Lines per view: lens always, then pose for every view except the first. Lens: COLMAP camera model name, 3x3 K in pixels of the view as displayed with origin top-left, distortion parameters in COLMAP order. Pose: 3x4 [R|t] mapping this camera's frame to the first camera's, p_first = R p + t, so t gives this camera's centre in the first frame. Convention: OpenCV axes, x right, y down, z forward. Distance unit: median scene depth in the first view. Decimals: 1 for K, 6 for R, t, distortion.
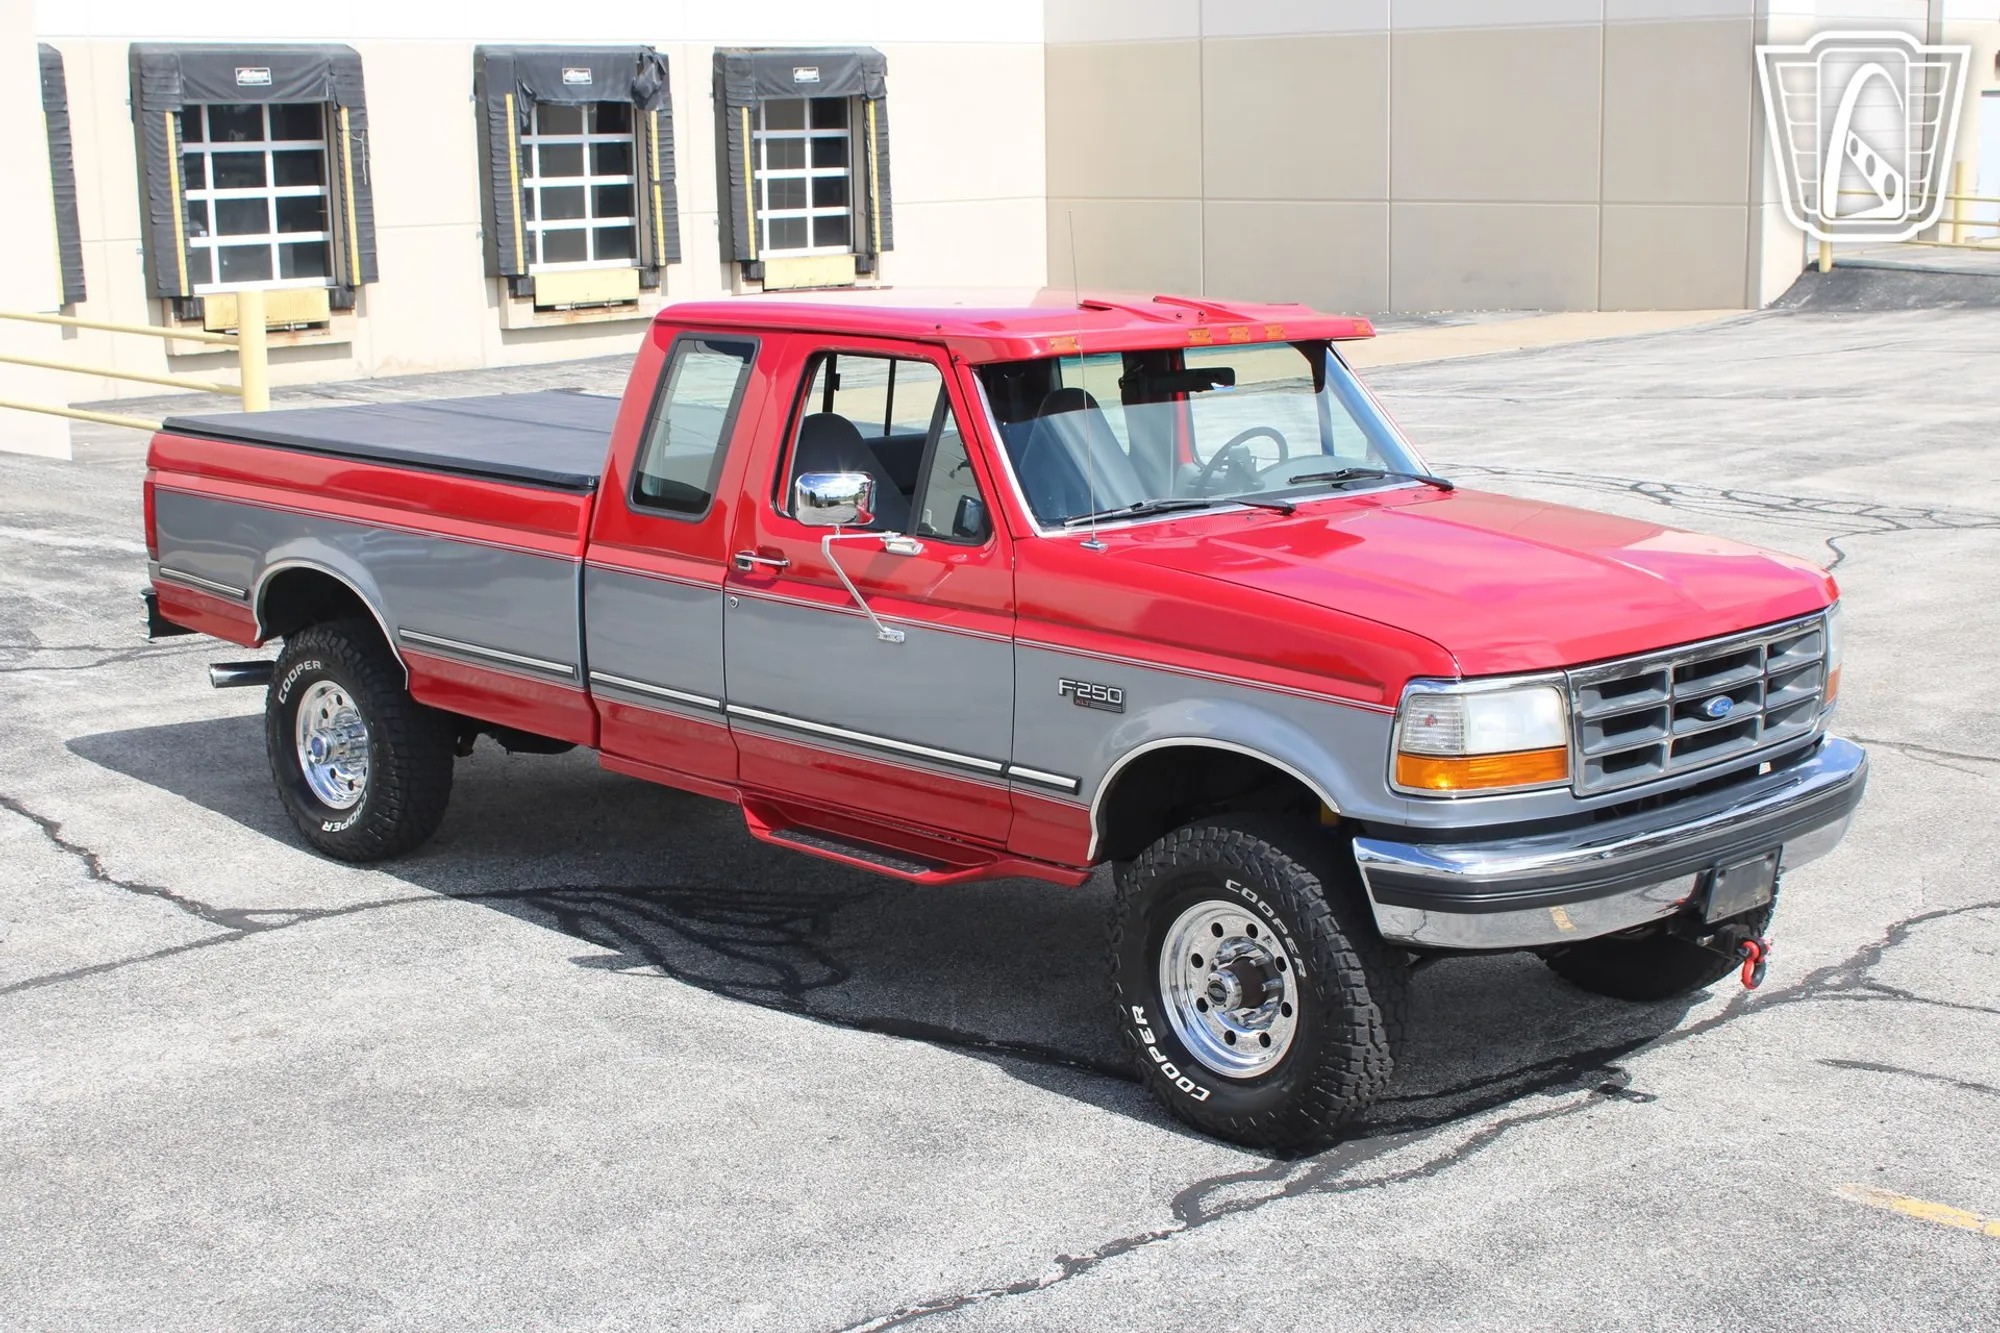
lens RADIAL K [[2955.5, 0, 1000.0], [0, 2955.5, 666.5], [0, 0, 1]] dist [-0.090390, 0.011396]
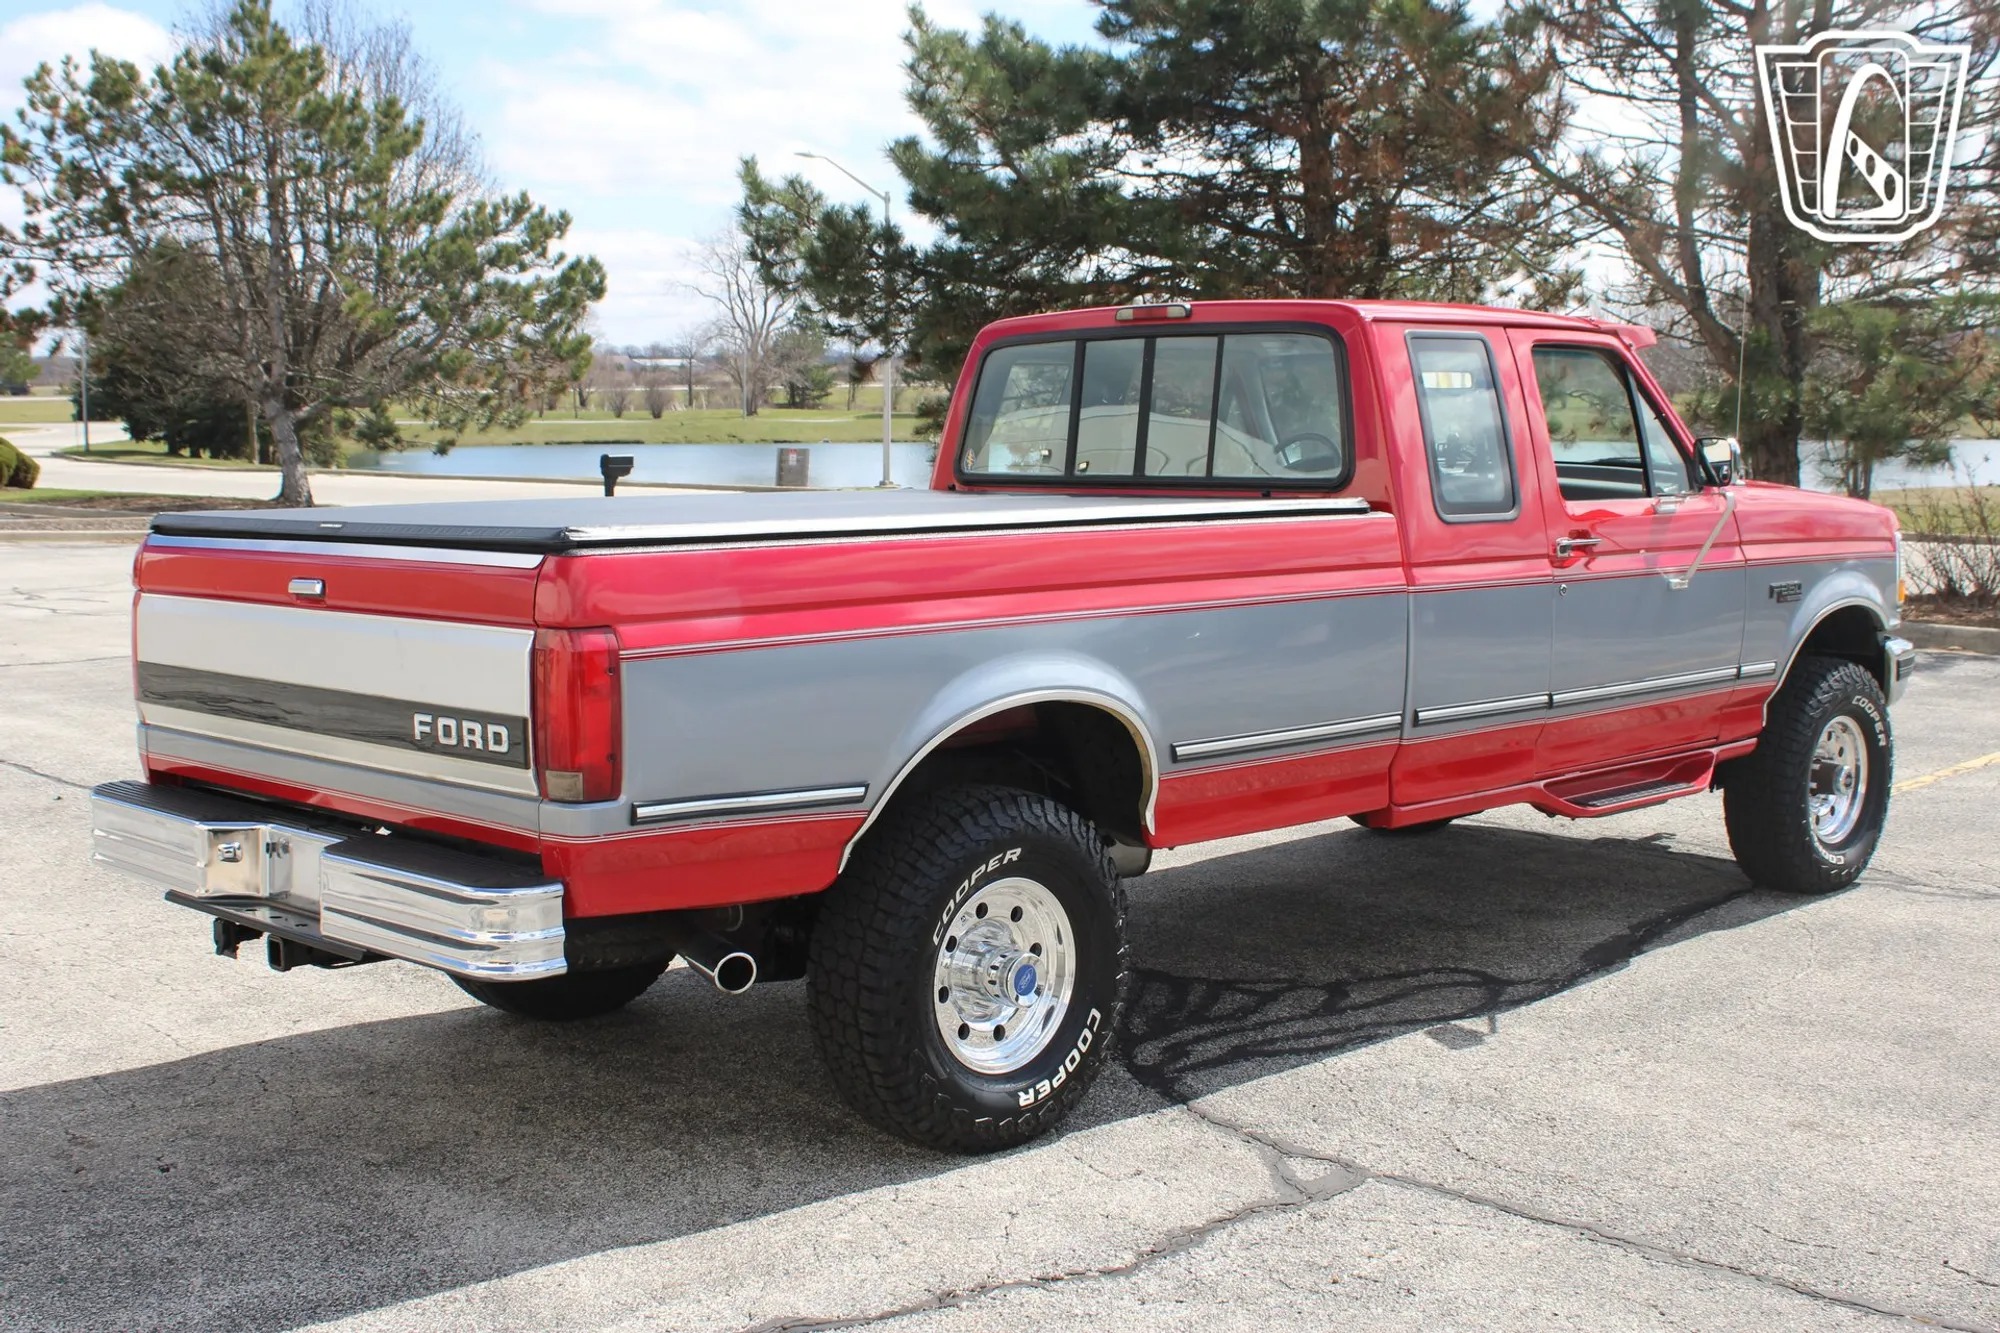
lens RADIAL K [[2426.5, 0, 1000.0], [0, 2426.5, 666.5], [0, 0, 1]] dist [-0.083391, 0.083250]
pose [[0.005188, -0.105797, 0.994374, -0.853448], [0.188390, 0.976685, 0.102932, -0.108601], [-0.982081, 0.186796, 0.024998, 1.103052]]
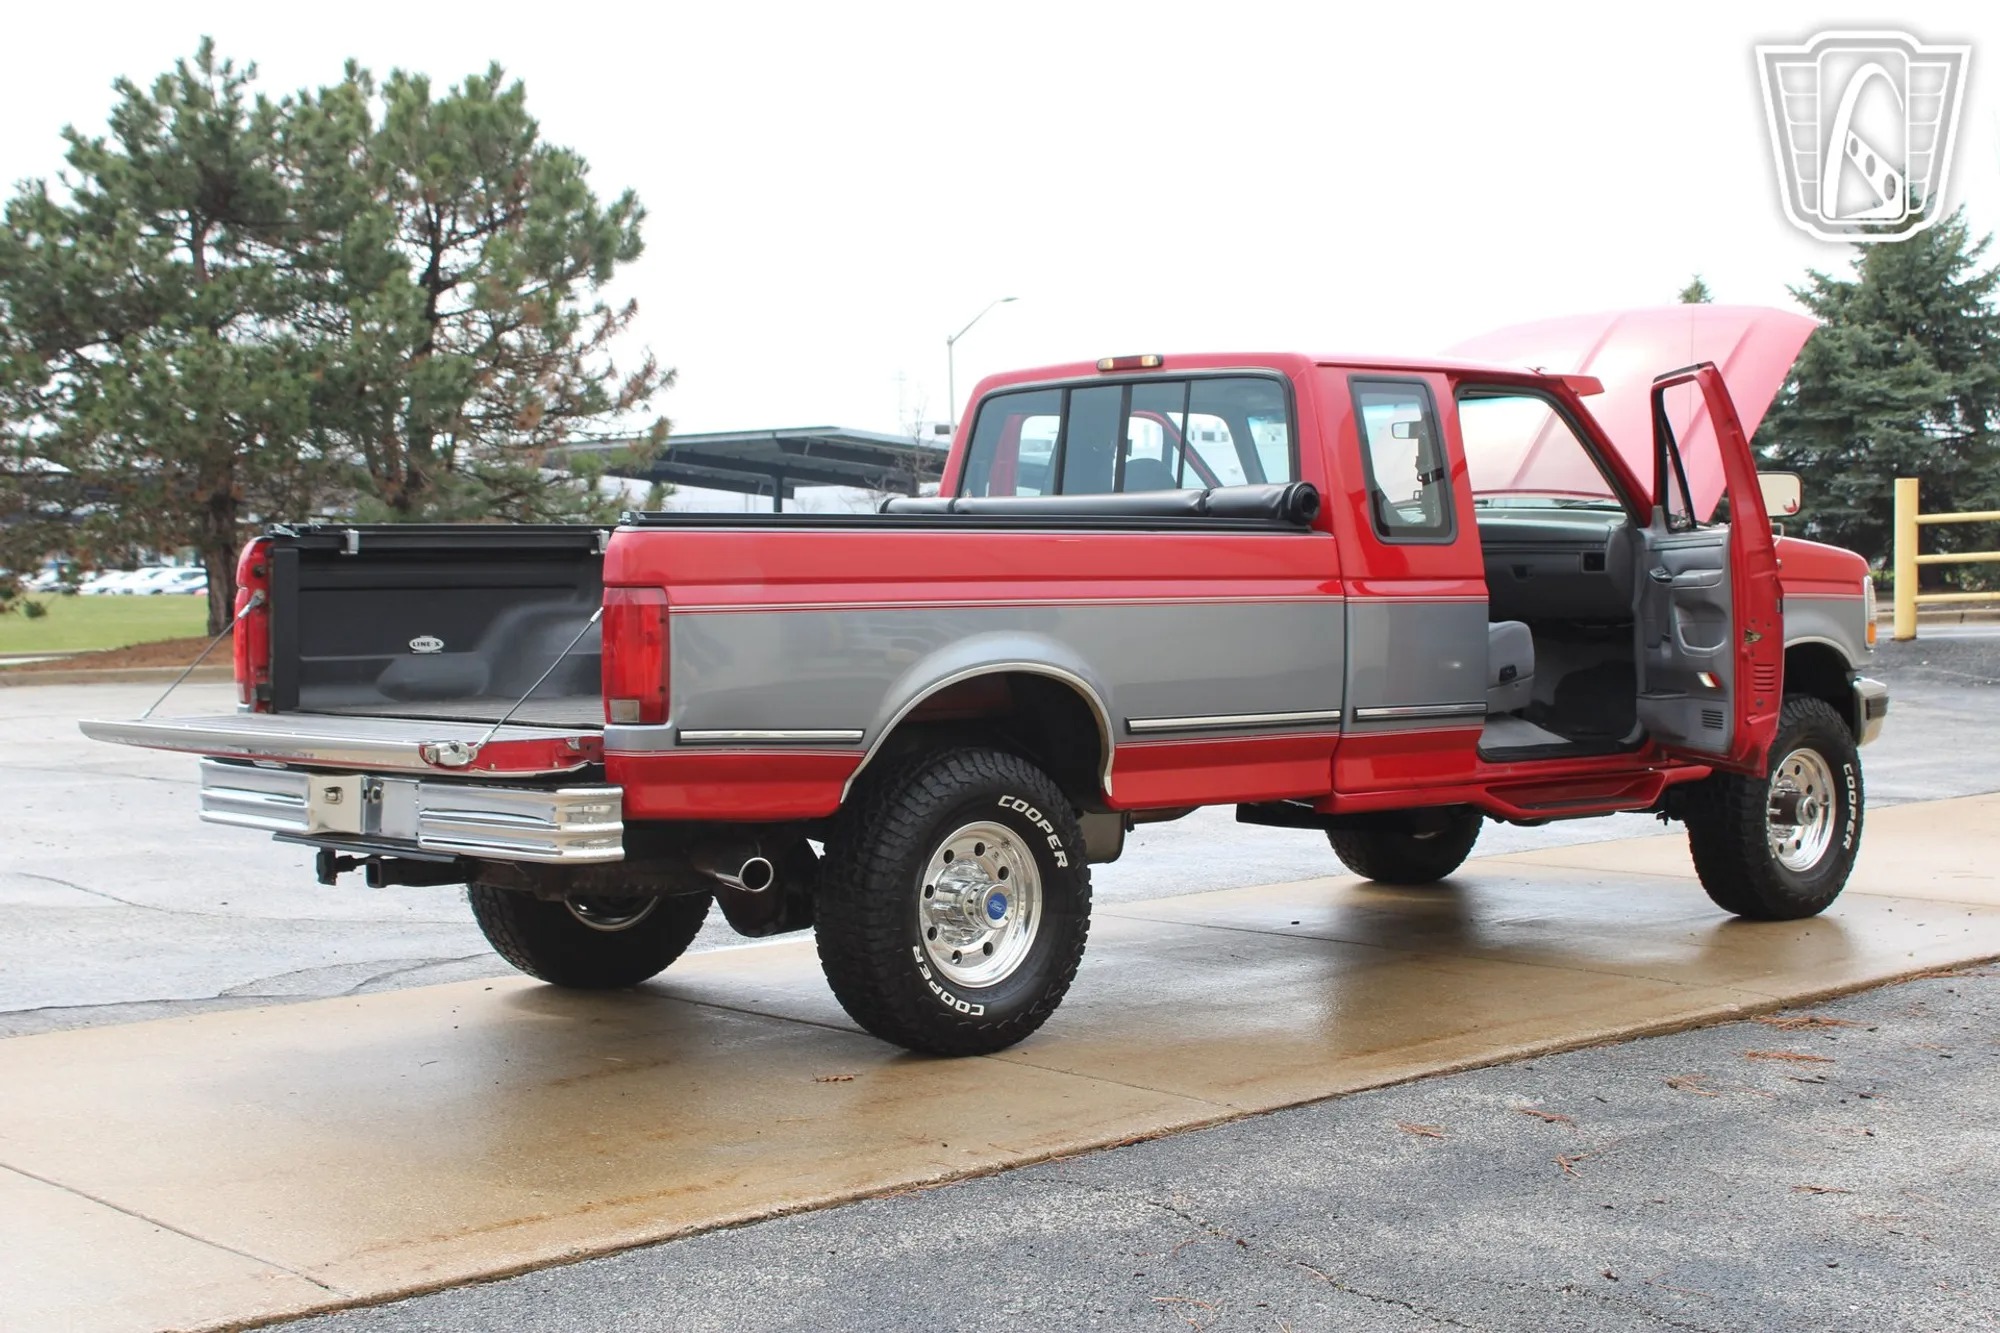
lens RADIAL K [[3087.1, 0, 1000.0], [0, 3087.1, 666.5], [0, 0, 1]] dist [-0.010588, 0.017606]
pose [[0.026197, -0.041504, 0.998795, -1.175418], [0.186460, 0.981806, 0.035908, -0.071444], [-0.982113, 0.185295, 0.033459, 1.081634]]
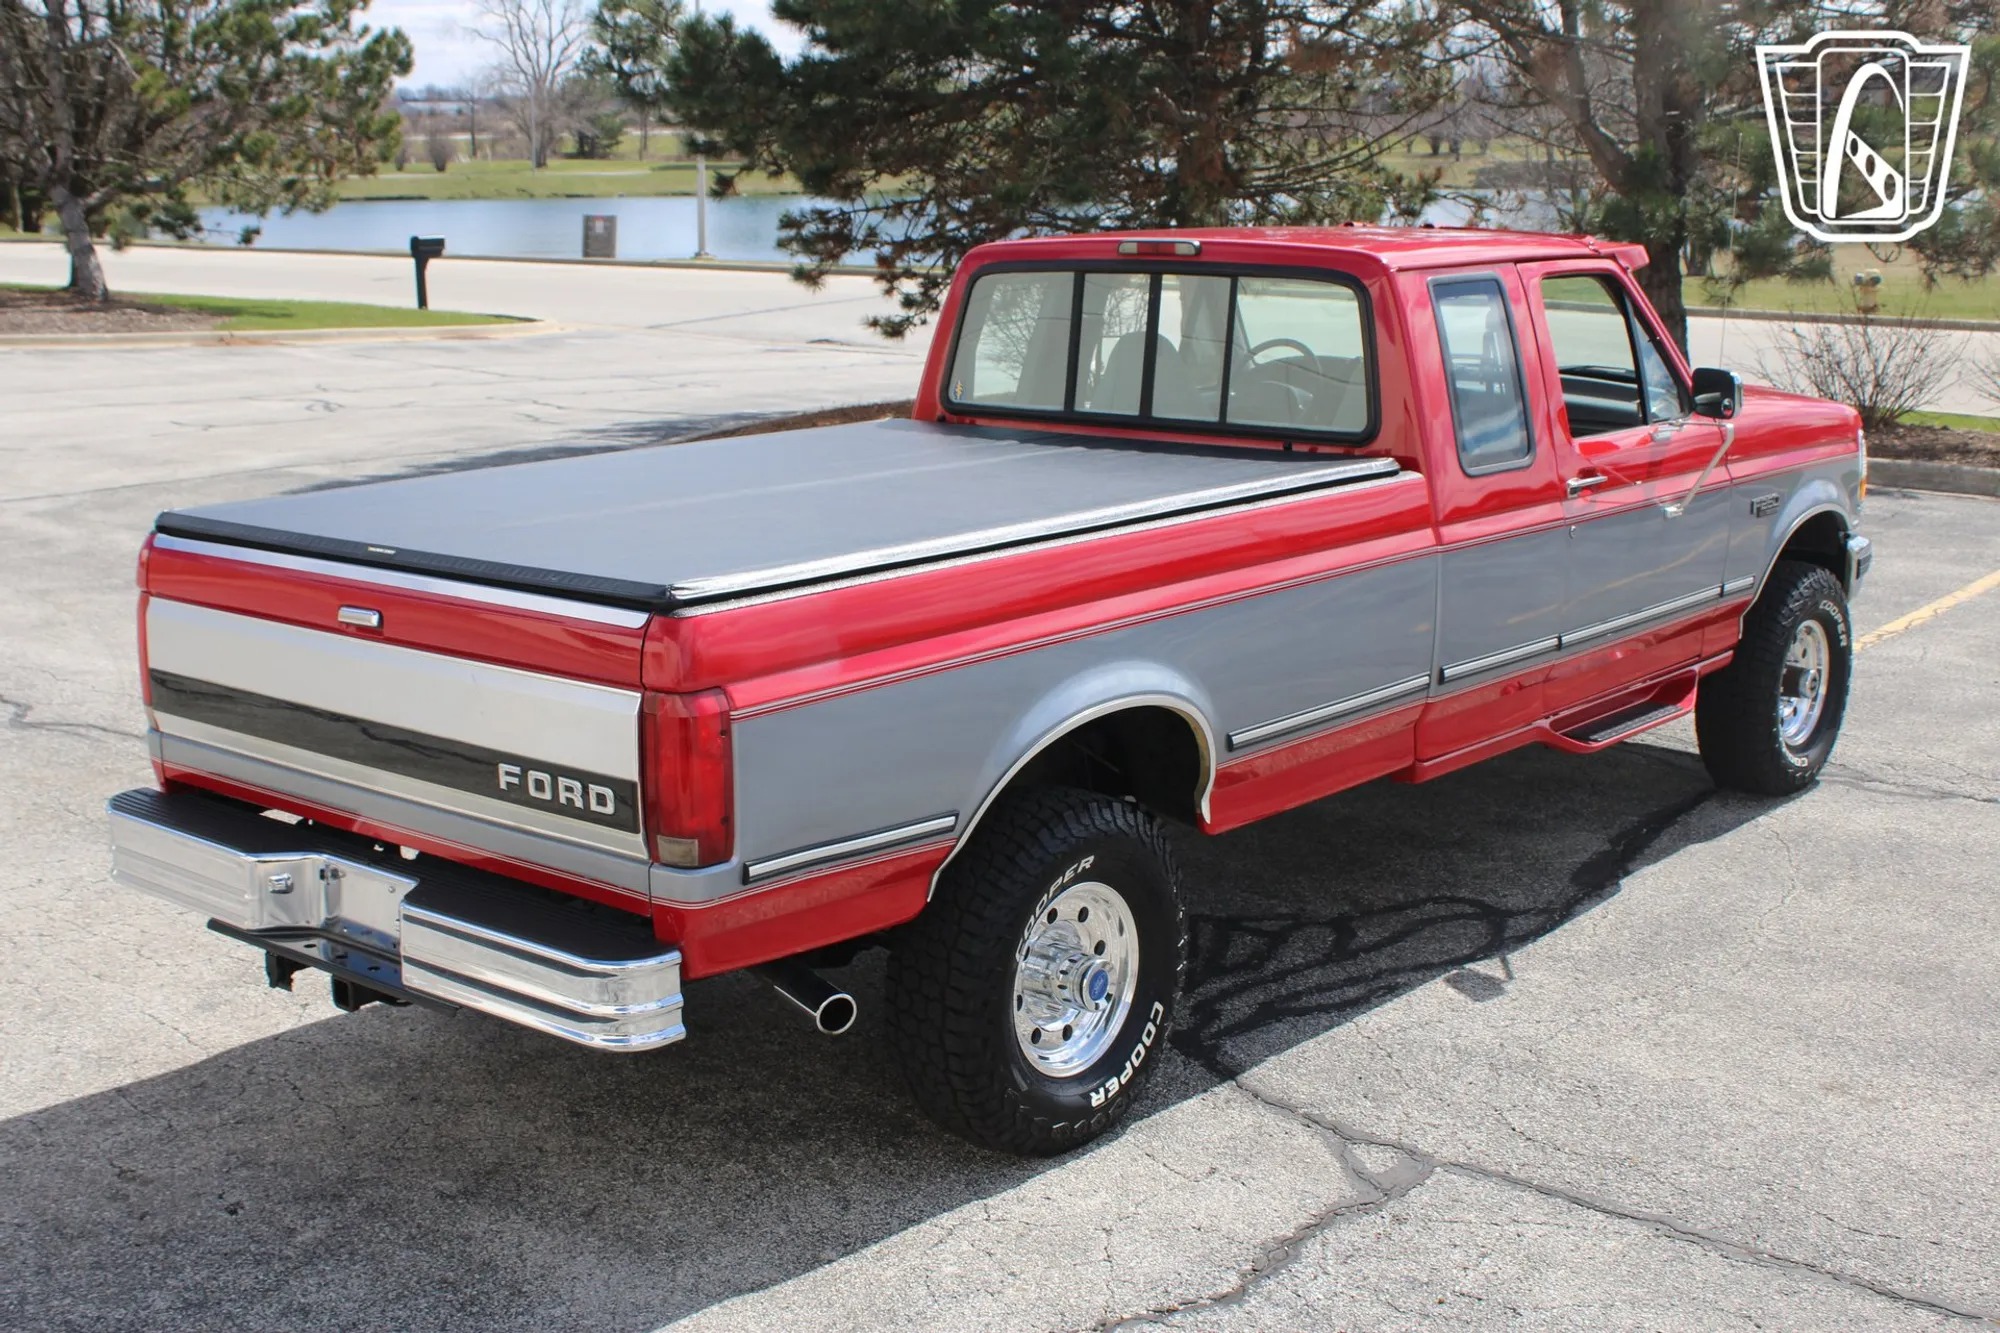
lens RADIAL K [[2475.0, 0, 1005.5], [0, 2475.0, 685.0], [0, 0, 1]] dist [-0.068521, 0.046621]
pose [[-0.081407, -0.213257, 0.973599, -0.842804], [0.190225, 0.955560, 0.225211, -0.183520], [-0.978360, 0.203536, -0.037223, 1.156918]]
